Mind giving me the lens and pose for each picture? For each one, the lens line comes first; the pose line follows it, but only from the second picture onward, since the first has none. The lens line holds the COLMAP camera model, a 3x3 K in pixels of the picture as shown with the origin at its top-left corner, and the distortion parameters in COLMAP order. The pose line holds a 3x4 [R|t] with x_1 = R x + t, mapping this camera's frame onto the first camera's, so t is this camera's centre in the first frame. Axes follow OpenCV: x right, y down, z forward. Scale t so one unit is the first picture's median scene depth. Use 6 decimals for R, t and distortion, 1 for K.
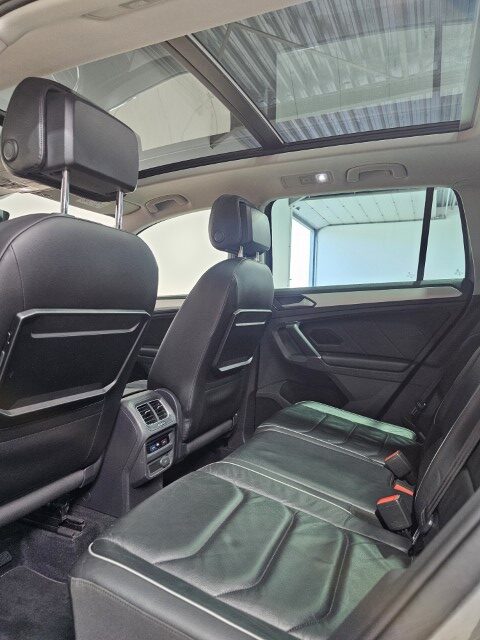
lens RADIAL K [[432.4, 0, 237.4], [0, 432.4, 329.9], [0, 0, 1]] dist [0.081617, -0.096909]
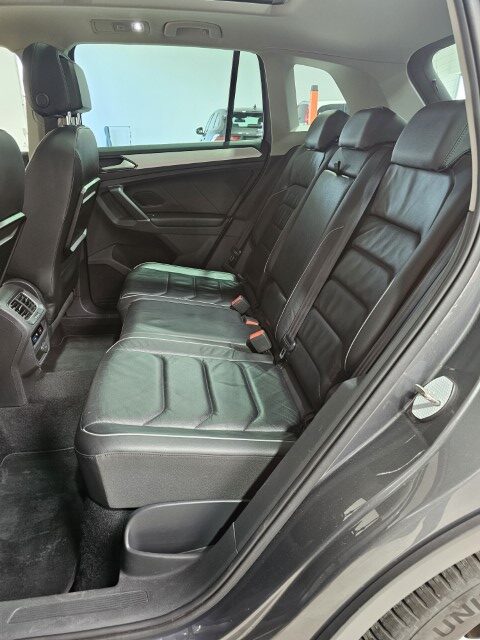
lens RADIAL K [[432.4, 0, 237.4], [0, 432.4, 329.9], [0, 0, 1]] dist [0.081617, -0.096909]
pose [[0.844396, -0.238702, 0.479601, -0.233691], [0.038215, 0.919804, 0.390512, -0.112453], [-0.534355, -0.311418, 0.785801, -0.052399]]
